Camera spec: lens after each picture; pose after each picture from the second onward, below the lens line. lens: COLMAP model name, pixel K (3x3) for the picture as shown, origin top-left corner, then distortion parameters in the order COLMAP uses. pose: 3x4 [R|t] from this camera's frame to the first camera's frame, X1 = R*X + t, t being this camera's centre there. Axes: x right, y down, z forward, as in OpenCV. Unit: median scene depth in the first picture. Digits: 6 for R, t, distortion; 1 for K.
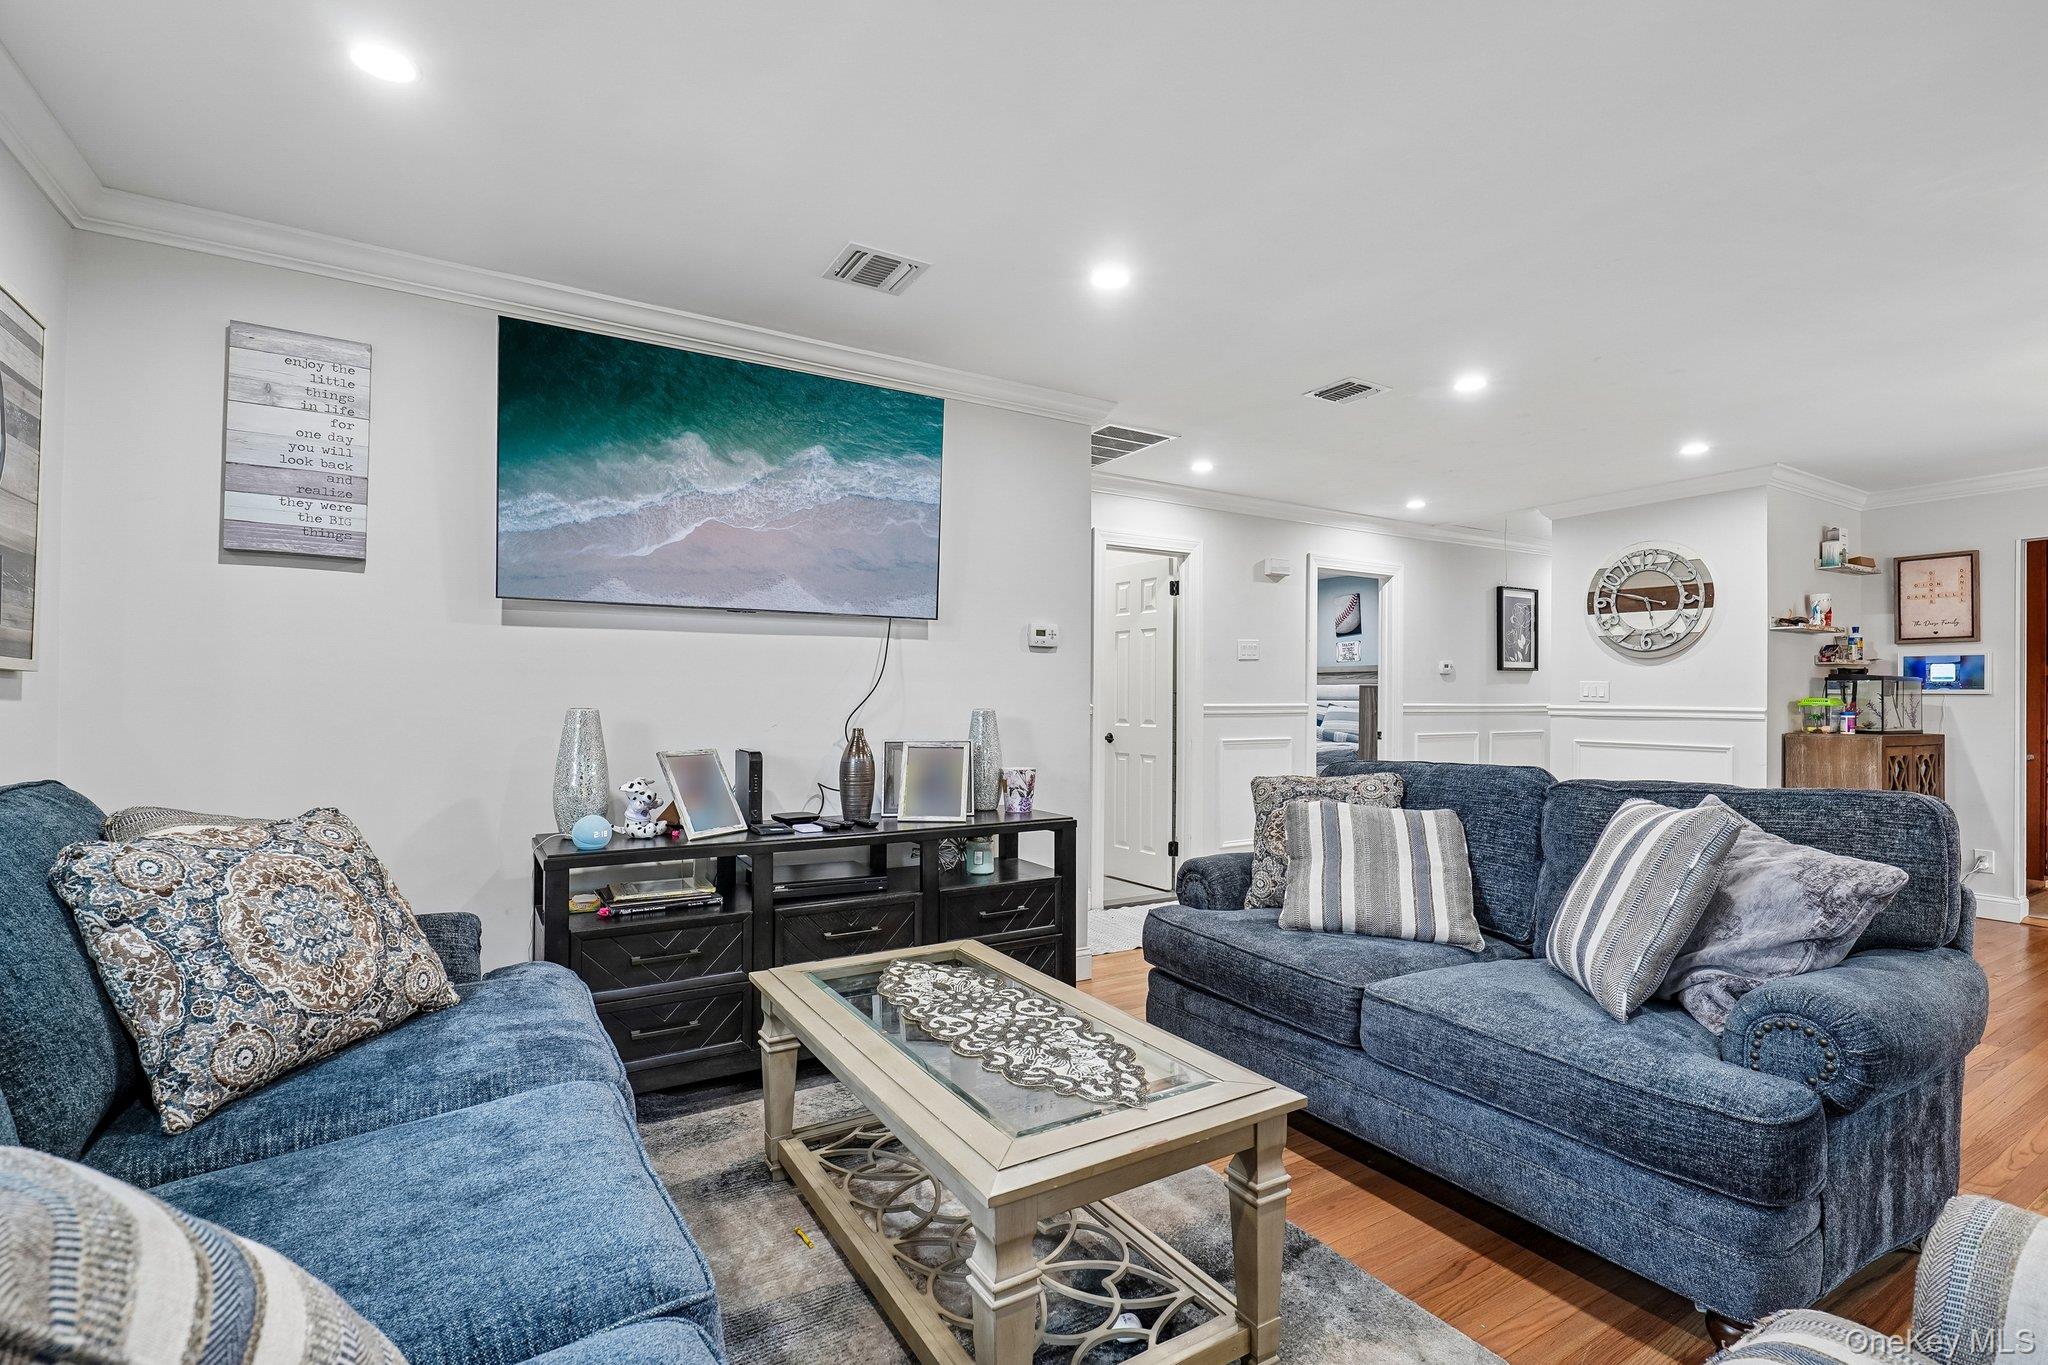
lens RADIAL K [[920.2, 0, 1029.1], [0, 920.2, 696.9], [0, 0, 1]] dist [0.000120, -0.000420]
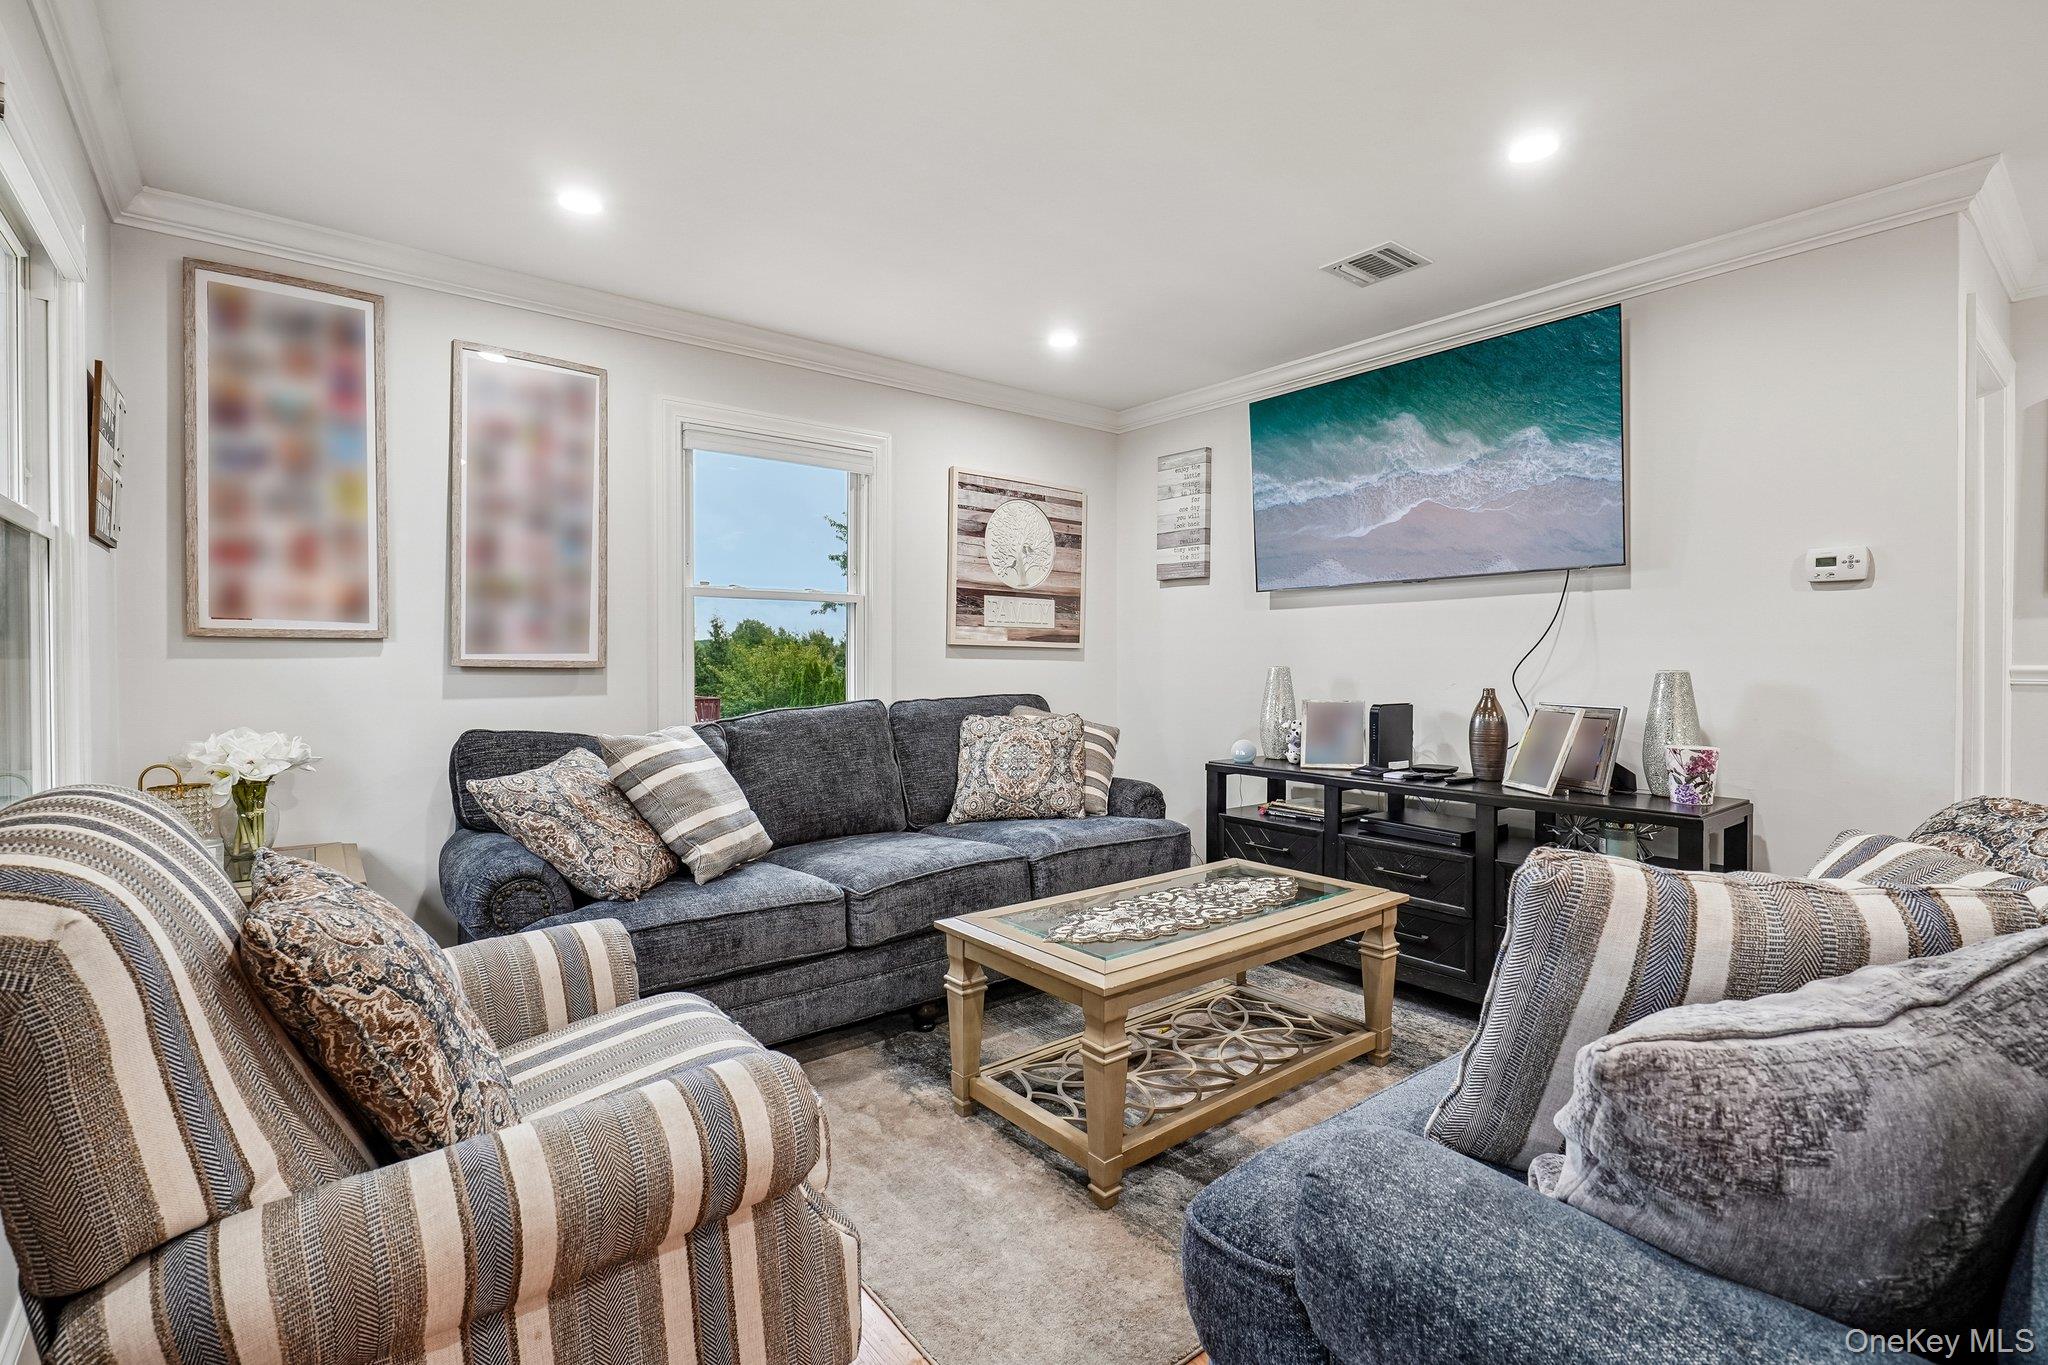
lens RADIAL K [[922.7, 0, 1024.0], [0, 922.7, 682.5], [0, 0, 1]] dist [-0.000632, -0.000850]
pose [[0.129070, 0.020023, -0.991433, 0.749199], [0.002902, 0.999784, 0.020569, 0.005827], [0.991631, -0.005532, 0.128984, 0.379671]]
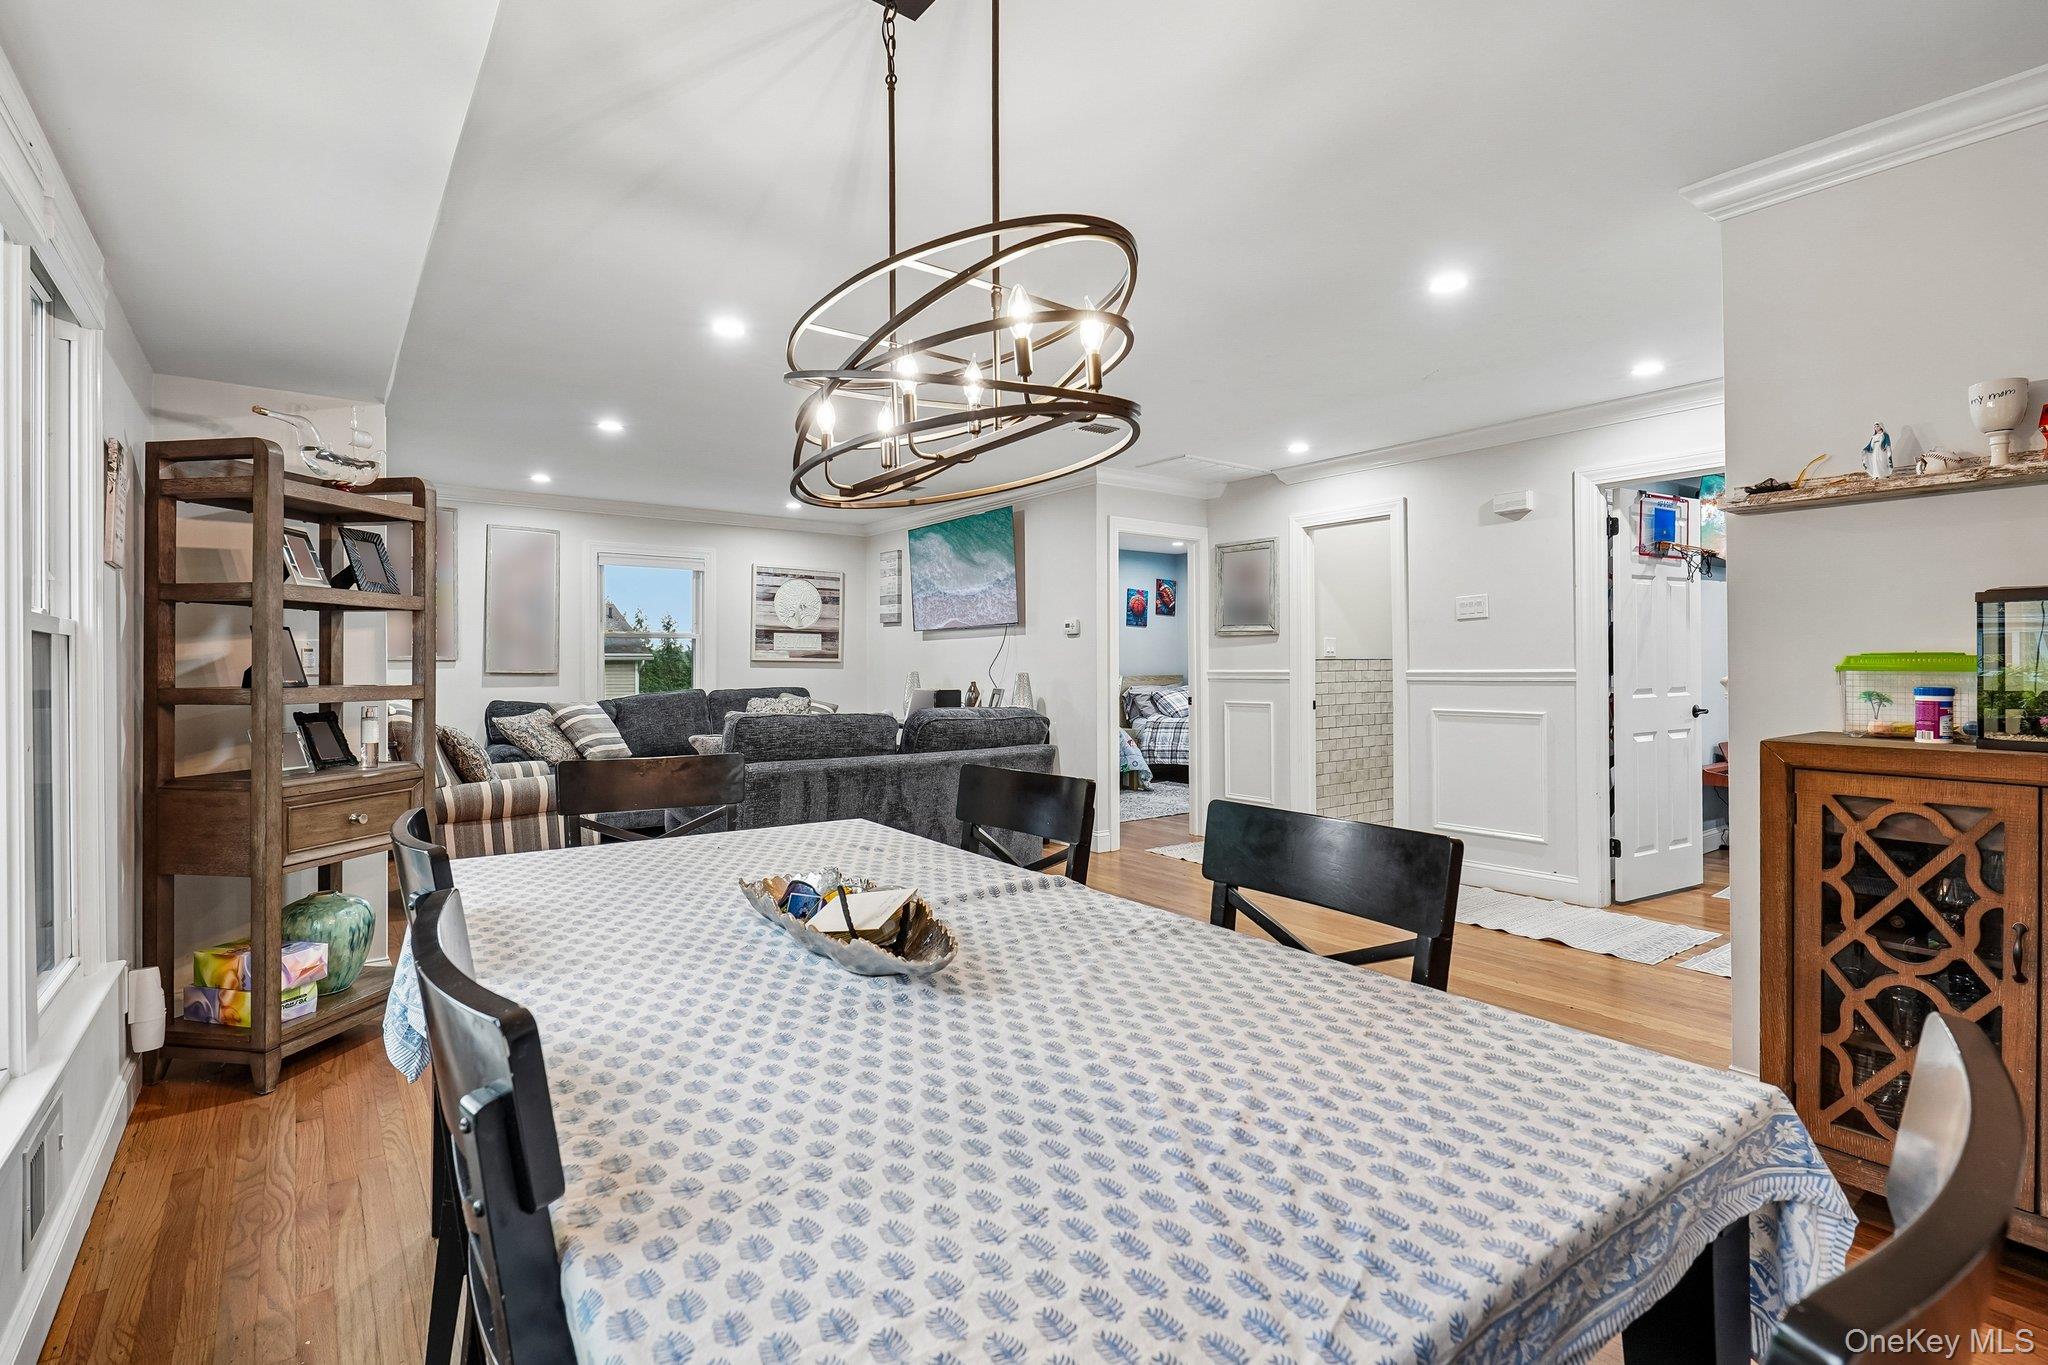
lens RADIAL K [[943.2, 0, 1029.7], [0, 943.2, 671.2], [0, 0, 1]] dist [0.003257, 0.000017]
pose [[0.104230, 0.000366, -0.994553, 1.985859], [0.006658, 0.999977, 0.001066, 0.009479], [0.994531, -0.006733, 0.104225, 0.919554]]
